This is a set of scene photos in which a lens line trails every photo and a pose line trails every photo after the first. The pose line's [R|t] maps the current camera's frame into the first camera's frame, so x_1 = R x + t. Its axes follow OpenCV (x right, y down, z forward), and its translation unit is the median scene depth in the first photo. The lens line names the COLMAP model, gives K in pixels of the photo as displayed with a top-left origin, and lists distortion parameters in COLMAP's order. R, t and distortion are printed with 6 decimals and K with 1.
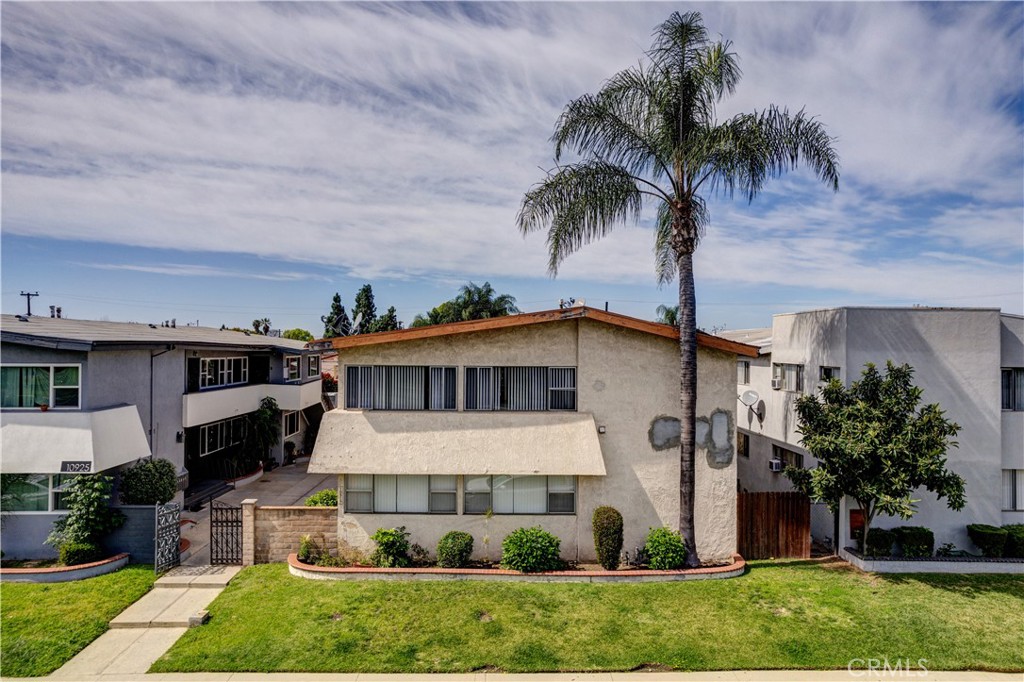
lens RADIAL K [[670.4, 0, 511.3], [0, 670.4, 322.4], [0, 0, 1]] dist [-0.058398, 0.050324]
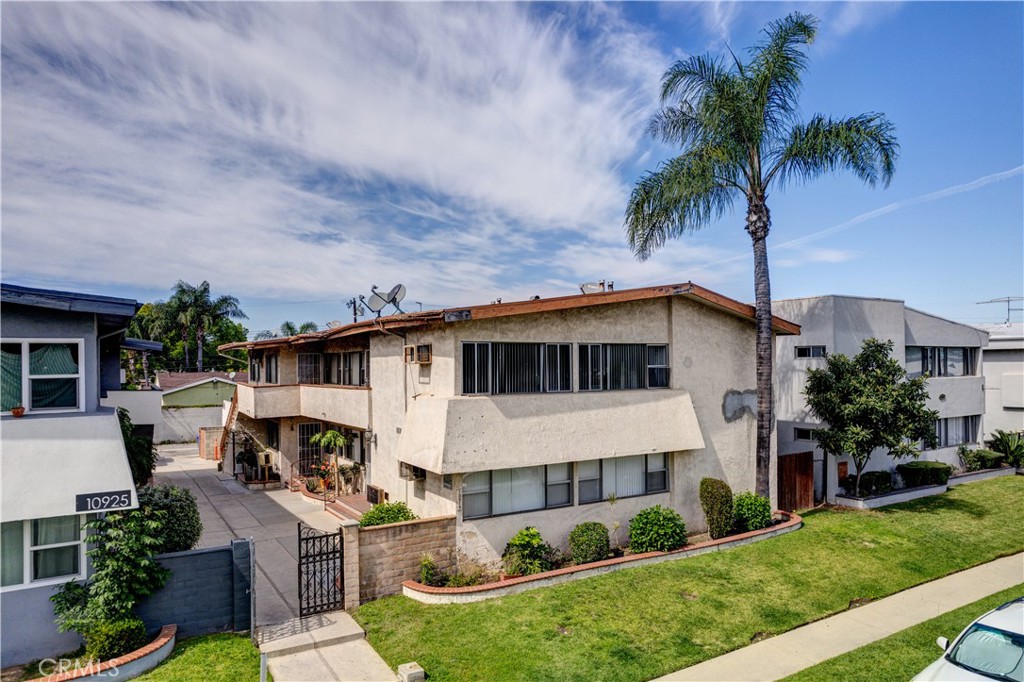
lens RADIAL K [[670.4, 0, 513.8], [0, 670.4, 344.6], [0, 0, 1]] dist [-0.058398, 0.050324]
pose [[0.860032, 0.001410, 0.510237, -0.622126], [-0.004013, 0.999984, 0.004001, 0.064573], [-0.510224, -0.005489, 0.860024, 0.257491]]
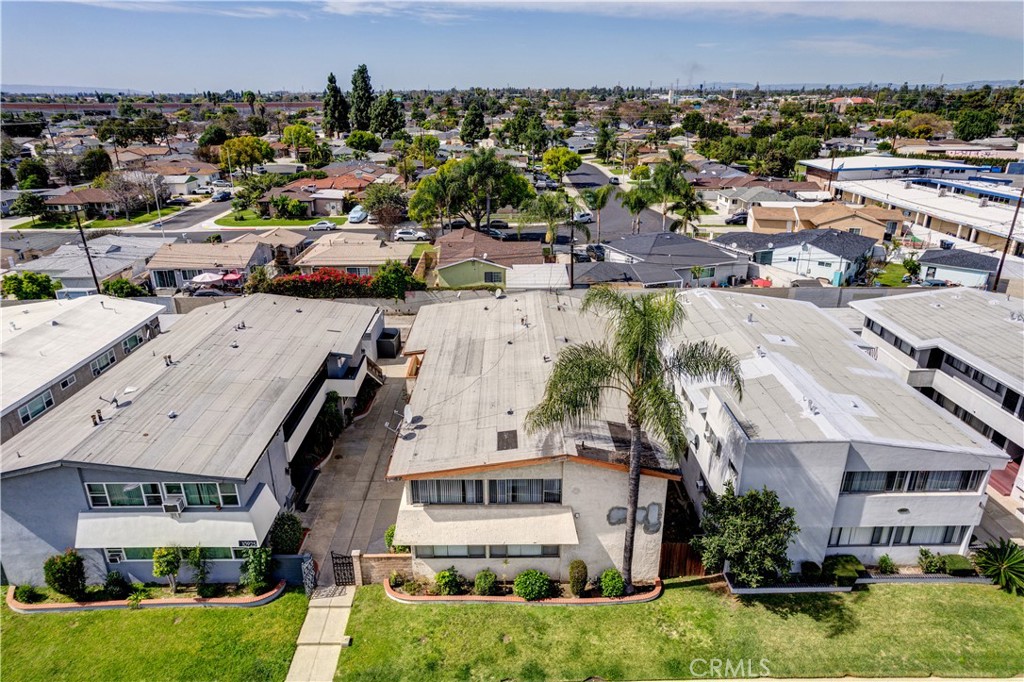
lens RADIAL K [[670.4, 0, 511.5], [0, 670.4, 332.2], [0, 0, 1]] dist [-0.058398, 0.050324]
pose [[0.999926, -0.009805, -0.007136, -0.002618], [0.011760, 0.927650, 0.373267, -0.821540], [0.002960, -0.373323, 0.927697, -0.289429]]
